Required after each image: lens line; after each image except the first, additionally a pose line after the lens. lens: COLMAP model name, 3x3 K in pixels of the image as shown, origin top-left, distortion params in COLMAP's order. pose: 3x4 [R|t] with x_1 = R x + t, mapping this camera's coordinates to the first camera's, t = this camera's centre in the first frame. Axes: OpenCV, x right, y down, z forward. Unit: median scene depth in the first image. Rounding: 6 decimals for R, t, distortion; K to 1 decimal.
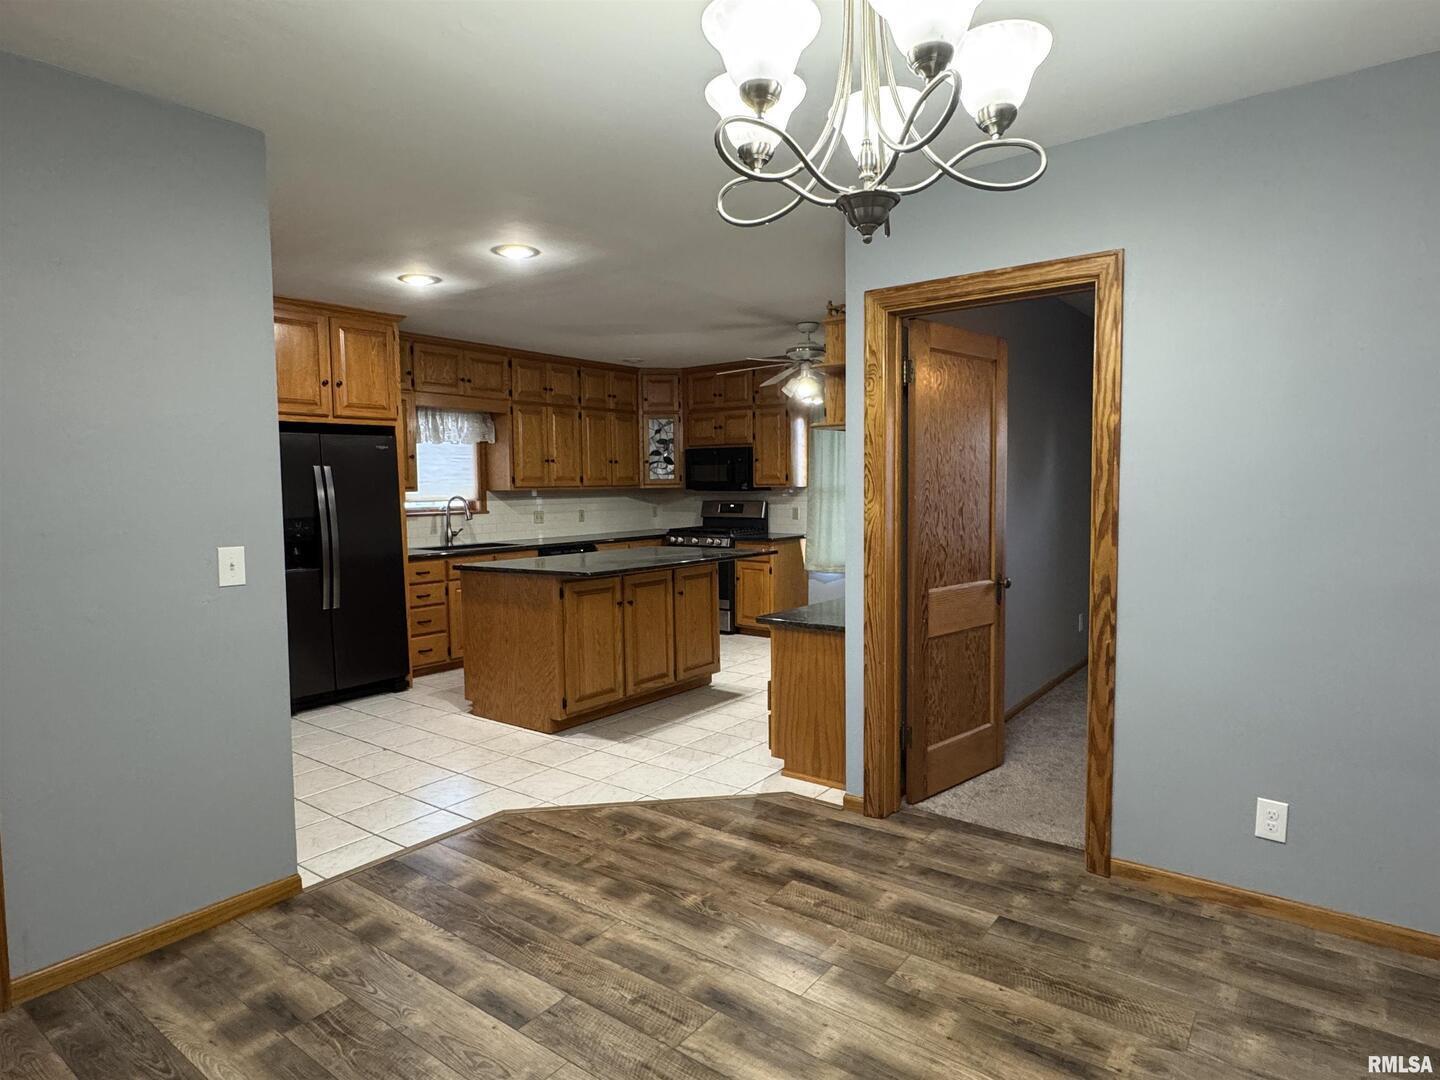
lens RADIAL K [[828.7, 0, 715.4], [0, 828.7, 543.6], [0, 0, 1]] dist [-0.003247, 0.002687]
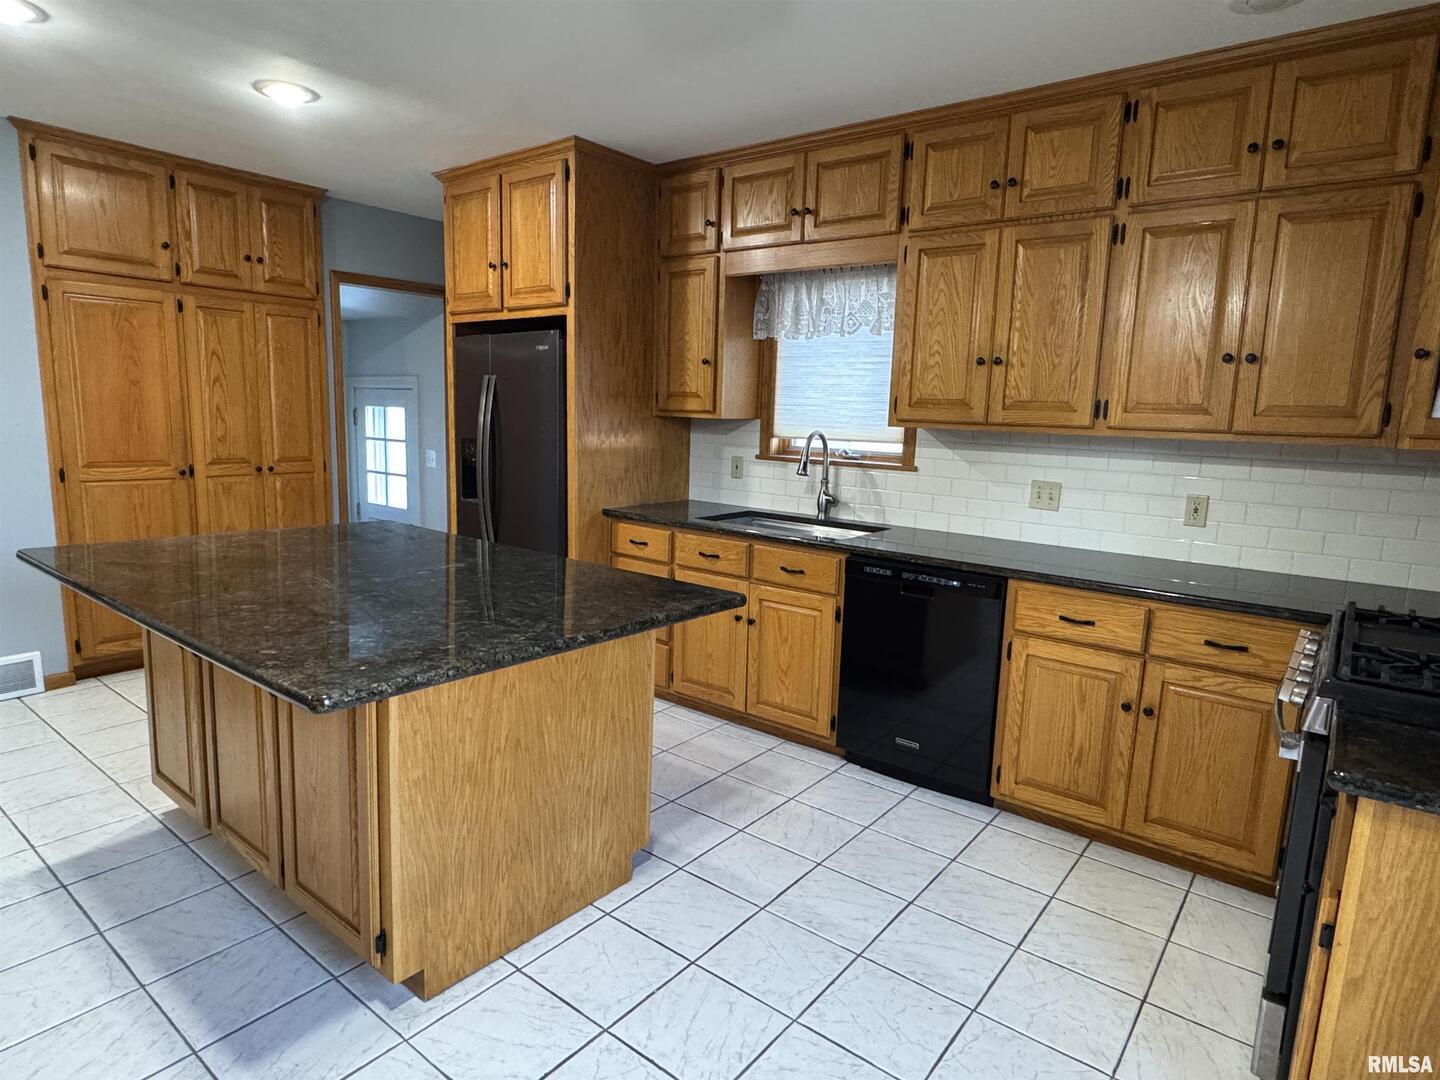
lens RADIAL K [[828.7, 0, 714.8], [0, 828.7, 539.1], [0, 0, 1]] dist [-0.003247, 0.002687]
pose [[-0.027107, 0.168541, -0.985322, 0.322111], [-0.103191, 0.979946, 0.170461, -0.095181], [0.994292, 0.106297, -0.009172, 1.209413]]
